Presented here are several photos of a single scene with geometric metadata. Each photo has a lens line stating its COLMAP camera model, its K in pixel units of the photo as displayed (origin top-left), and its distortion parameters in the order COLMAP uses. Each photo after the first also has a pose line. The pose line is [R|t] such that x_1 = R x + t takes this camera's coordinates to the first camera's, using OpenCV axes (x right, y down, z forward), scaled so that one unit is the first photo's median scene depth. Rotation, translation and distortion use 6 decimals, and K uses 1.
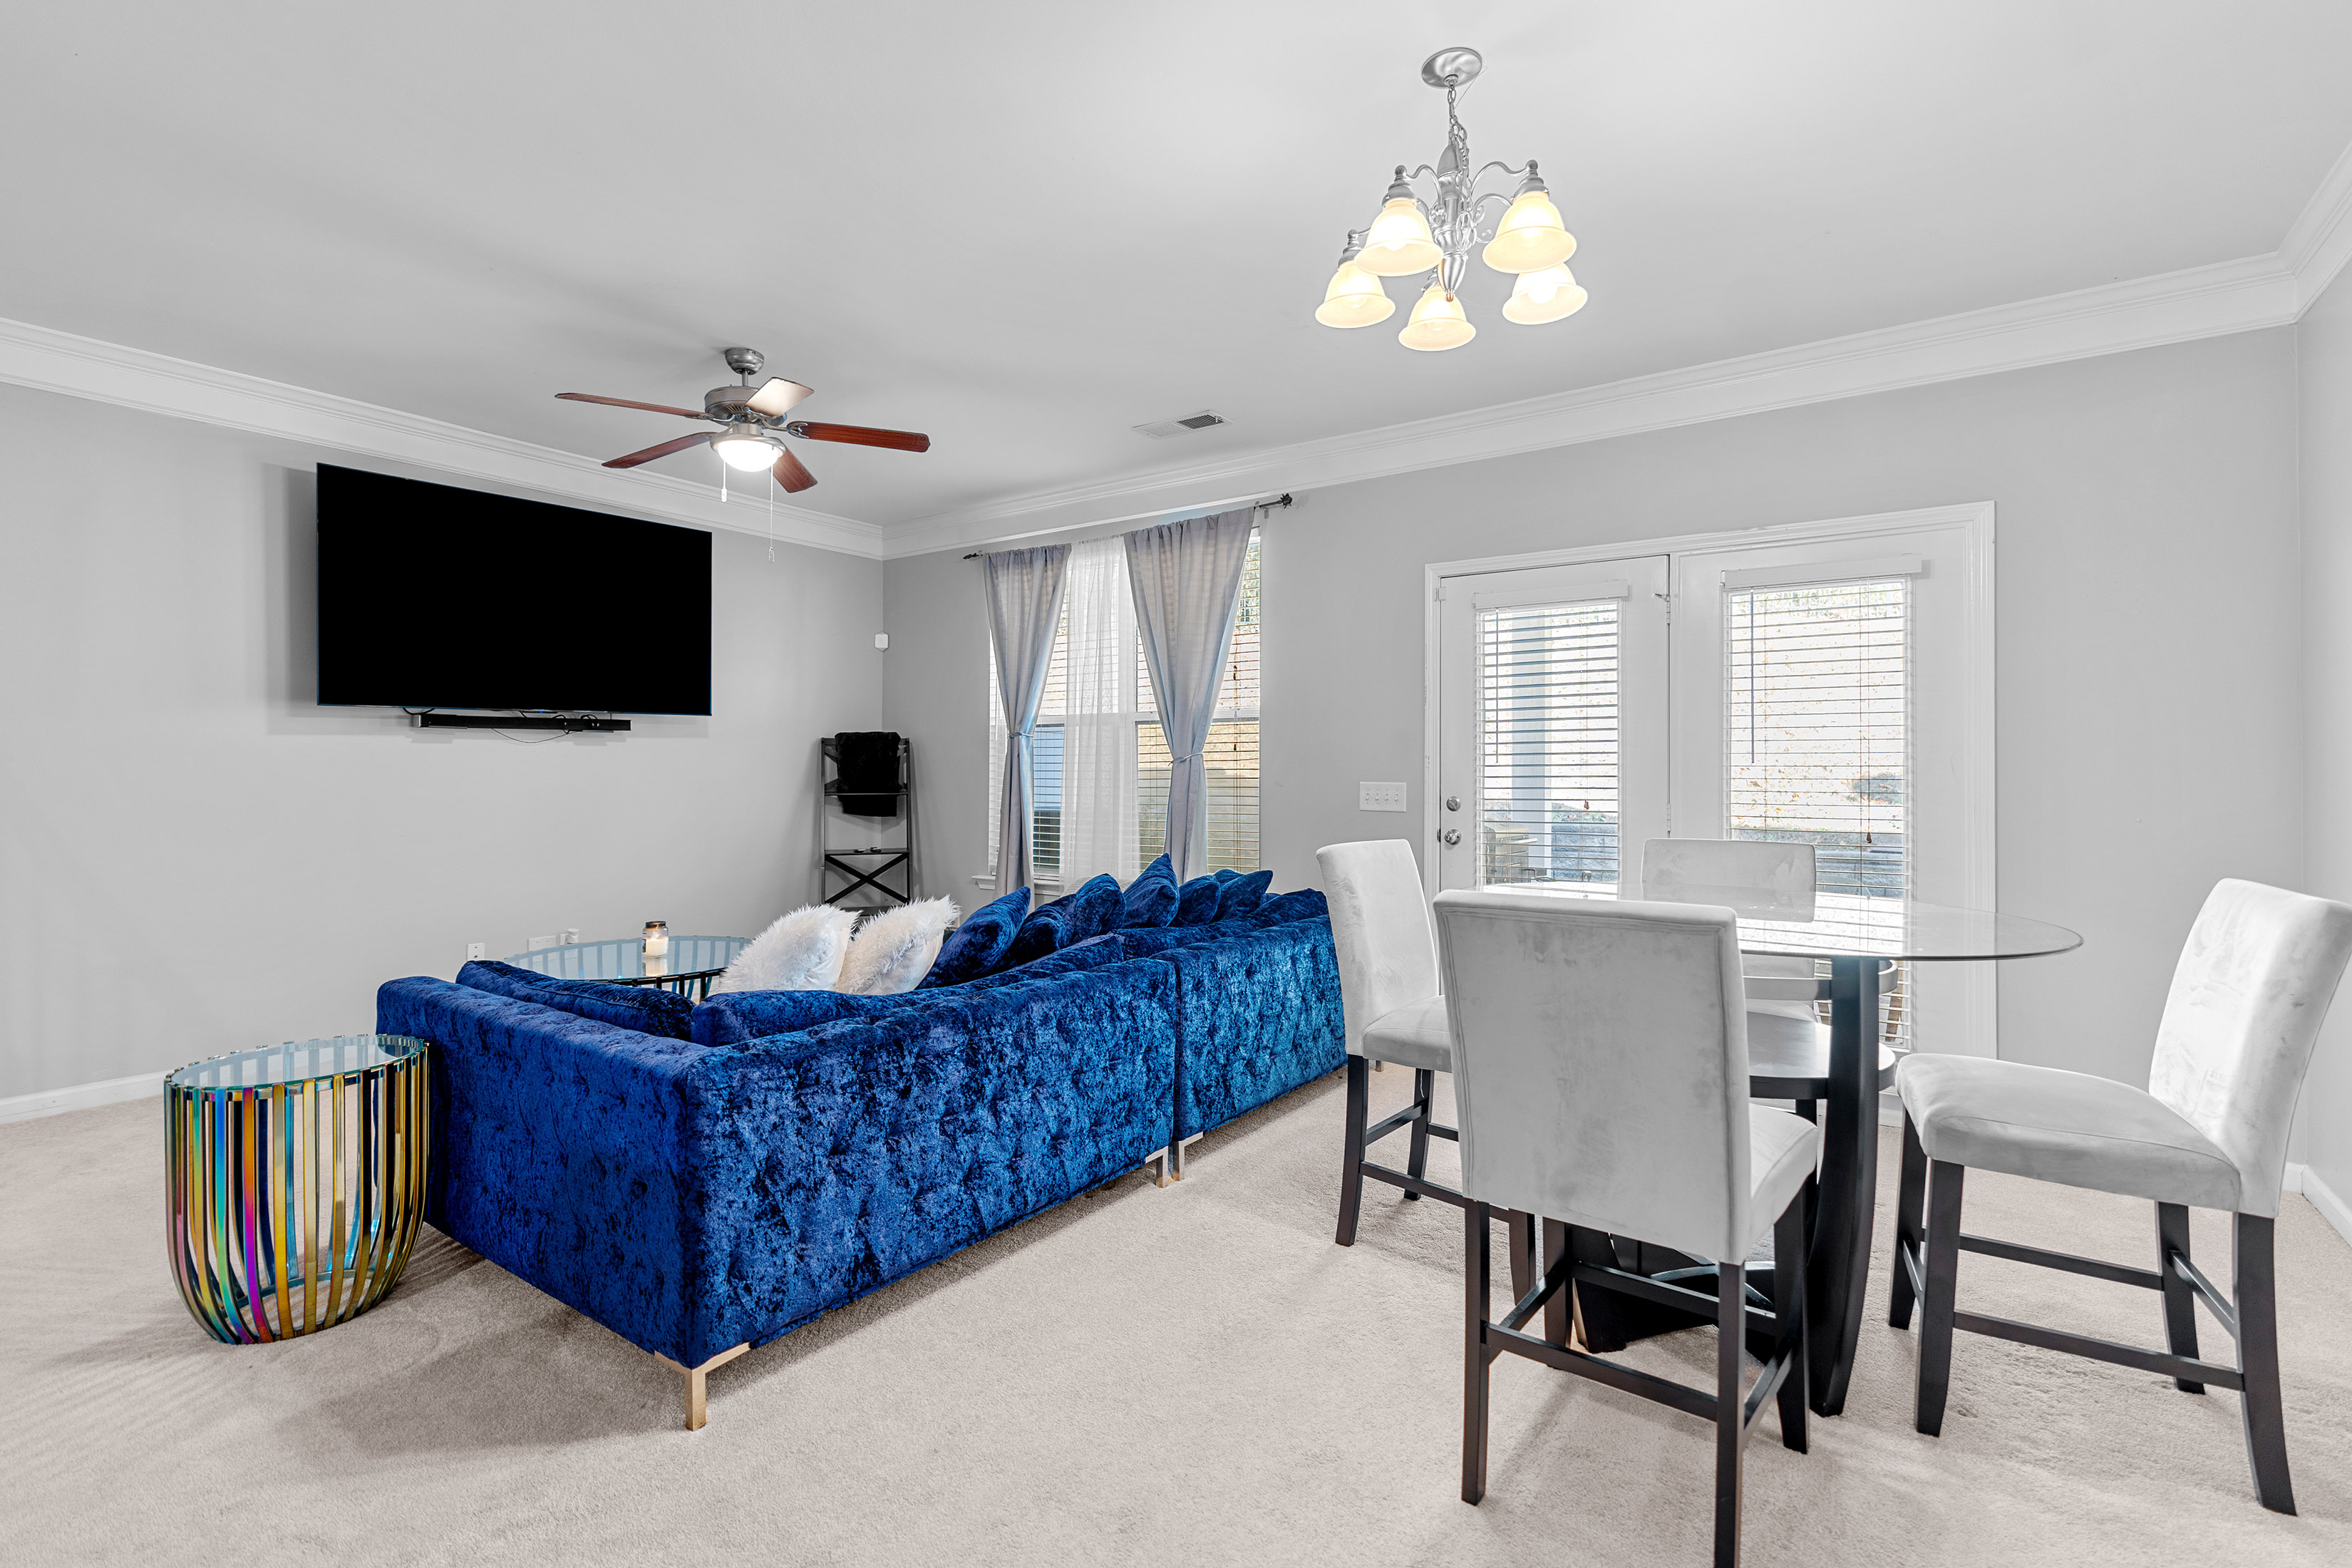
lens RADIAL K [[1080.8, 0, 1175.3], [0, 1080.8, 761.2], [0, 0, 1]] dist [-0.001535, 0.000669]
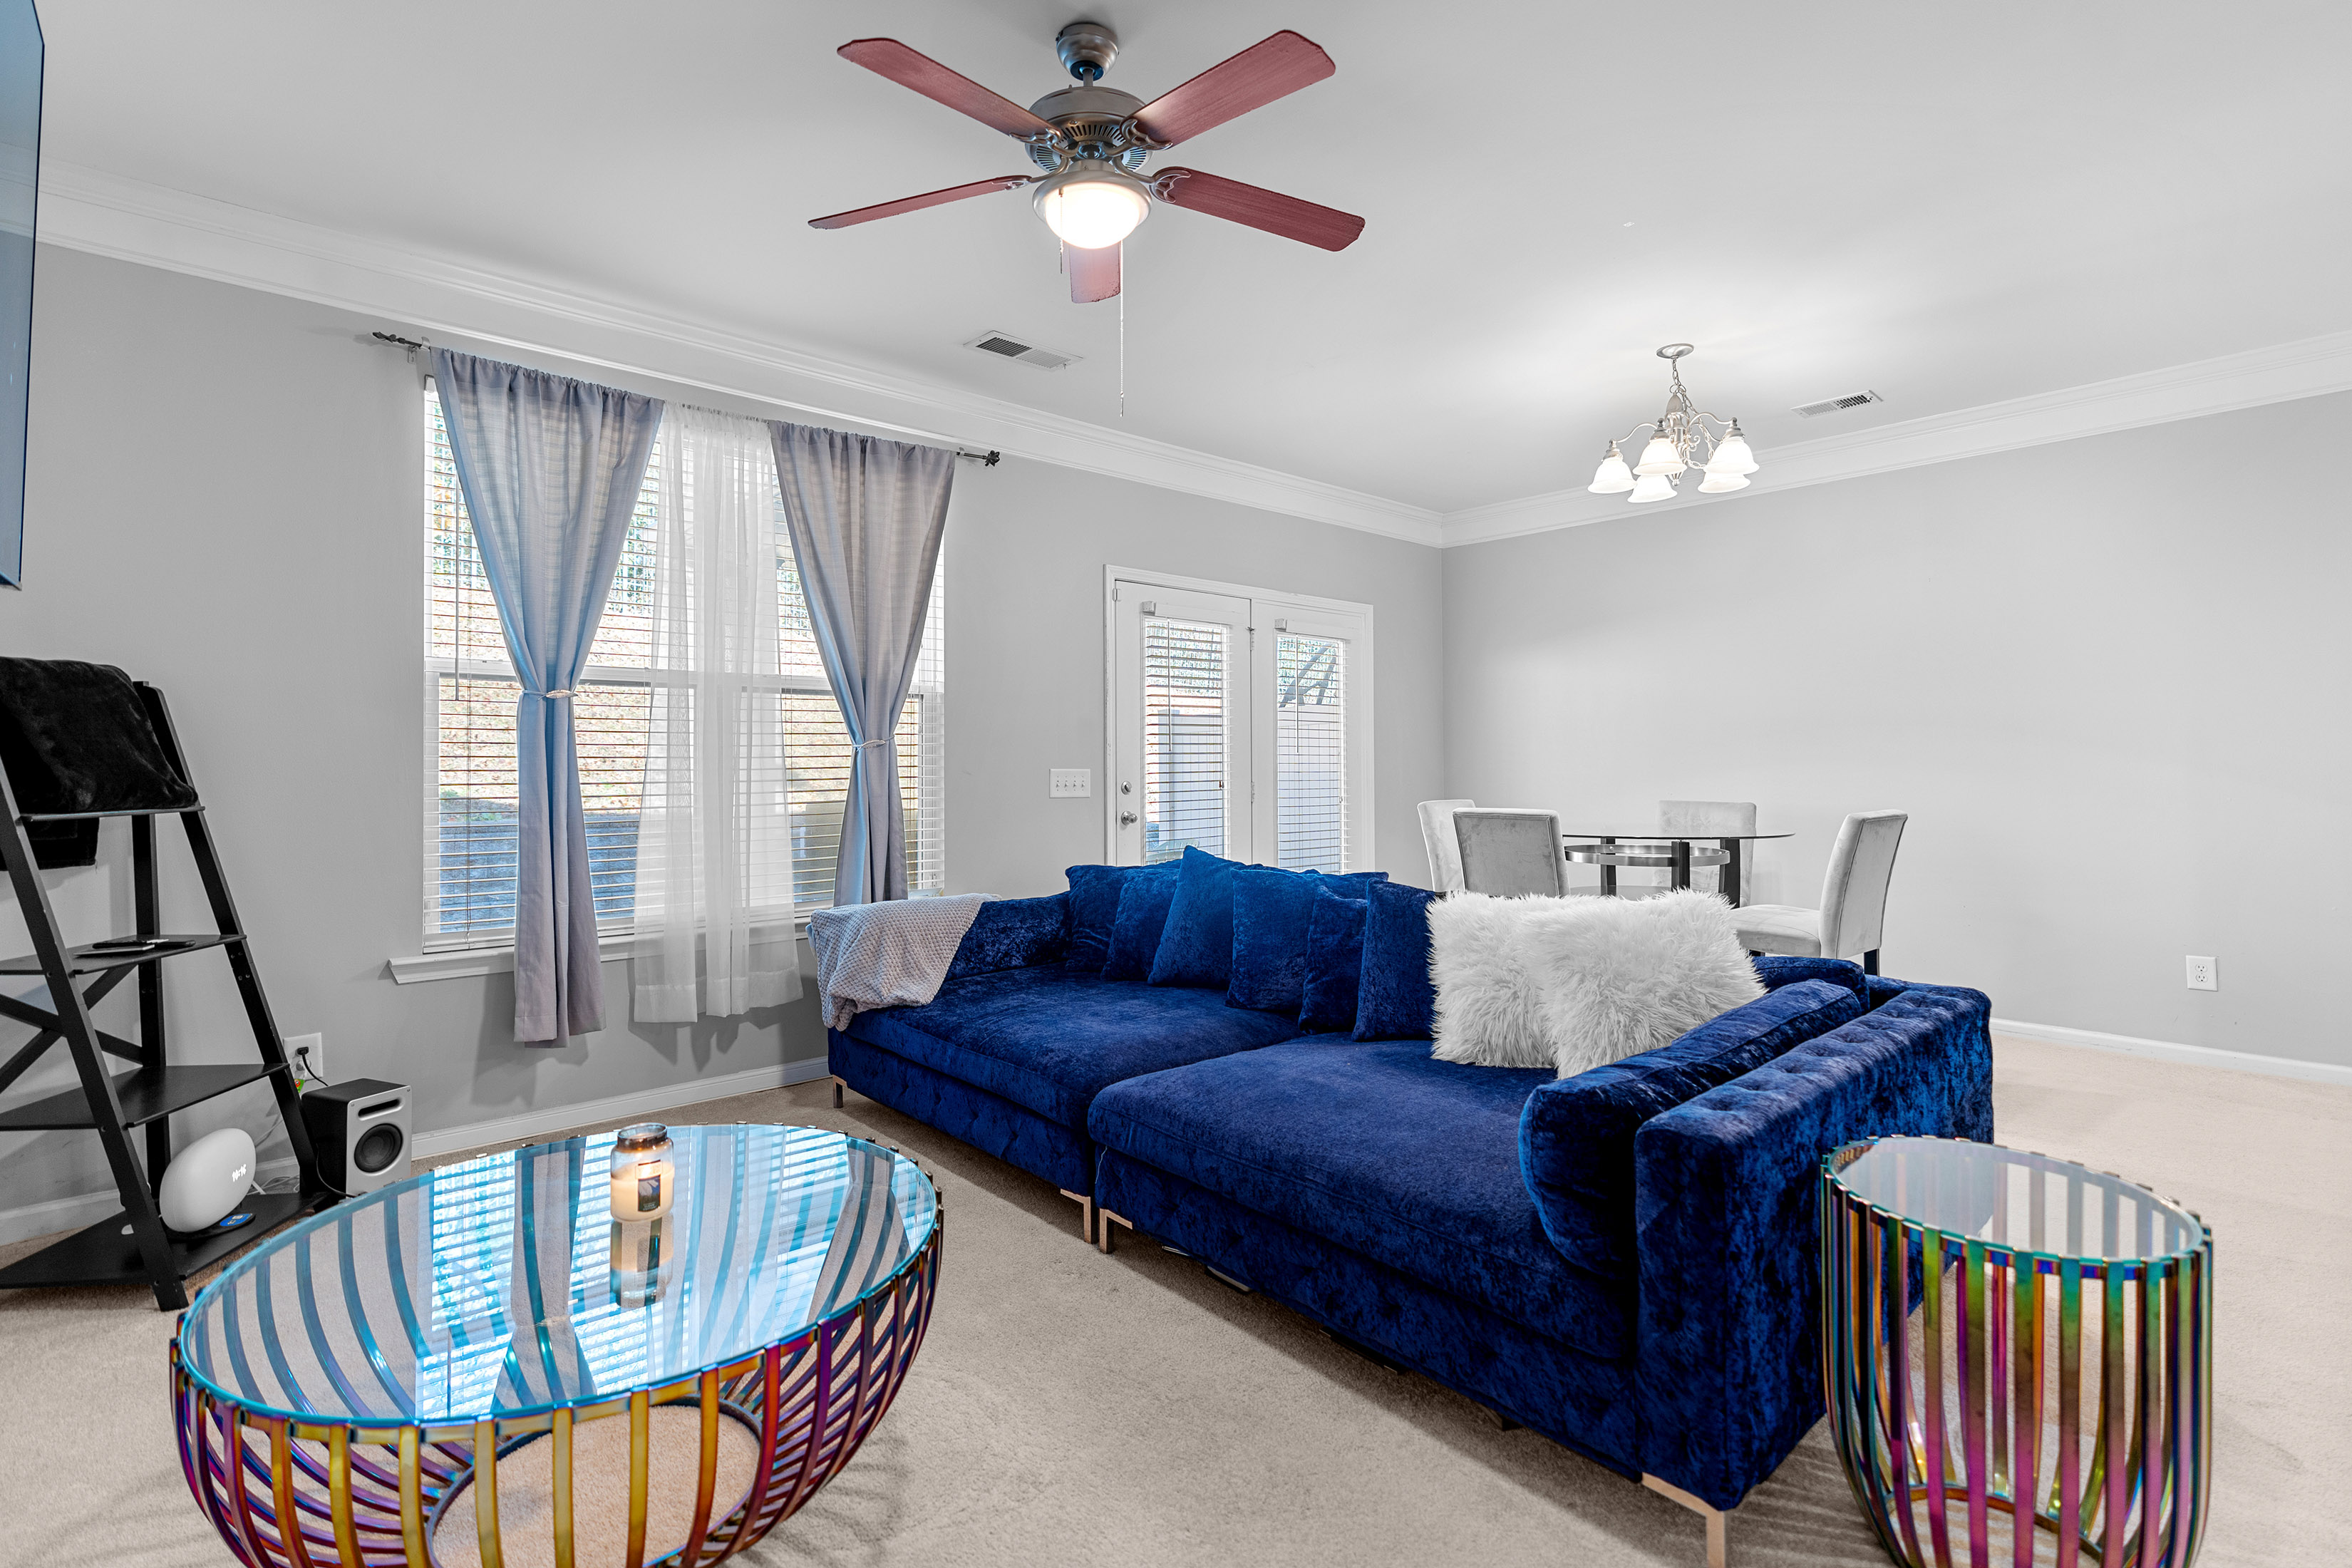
lens RADIAL K [[1120.0, 0, 1143.6], [0, 1120.0, 762.1], [0, 0, 1]] dist [0.000033, 0.000123]
pose [[0.226955, -0.005646, 0.973889, -1.064849], [-0.009272, 0.999925, 0.007957, 0.005377], [-0.973861, -0.010836, 0.226885, 0.895174]]
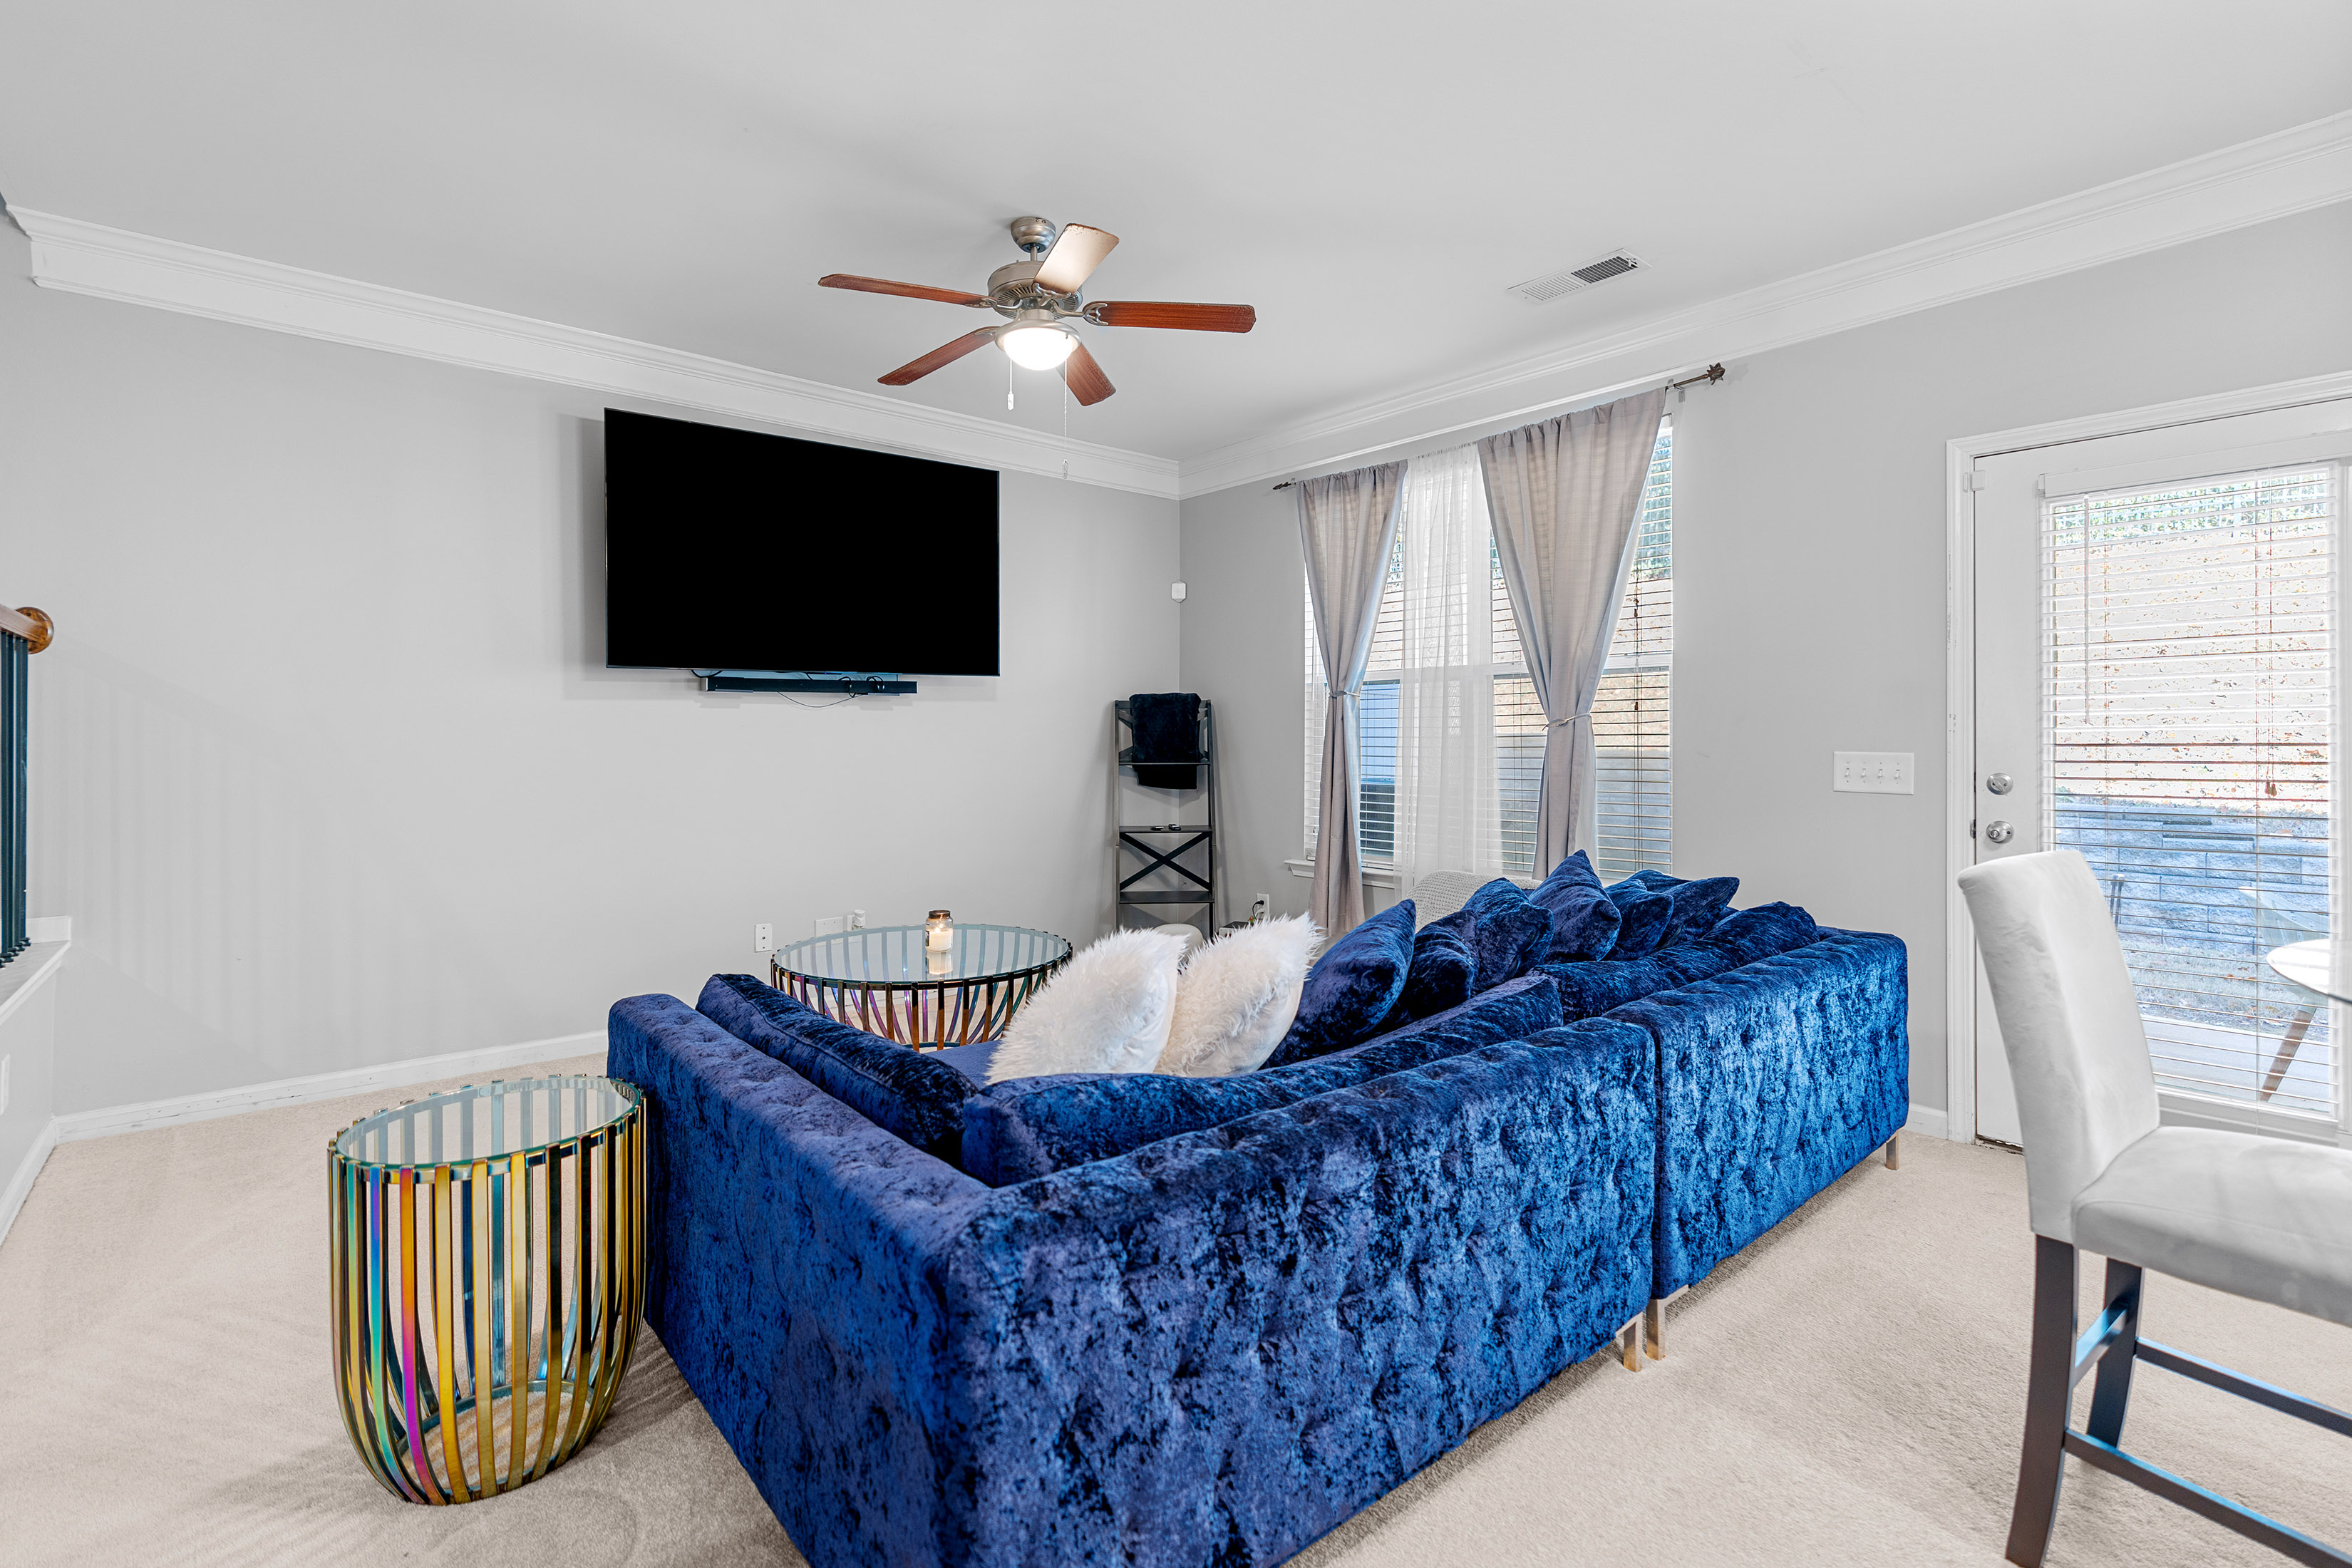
lens RADIAL K [[1084.9, 0, 1181.1], [0, 1084.9, 732.3], [0, 0, 1]] dist [0.001266, 0.000205]
pose [[0.970483, -0.002389, -0.241157, -0.101820], [0.003361, 0.999988, 0.003619, 0.002794], [0.241145, -0.004323, 0.970479, 0.250251]]
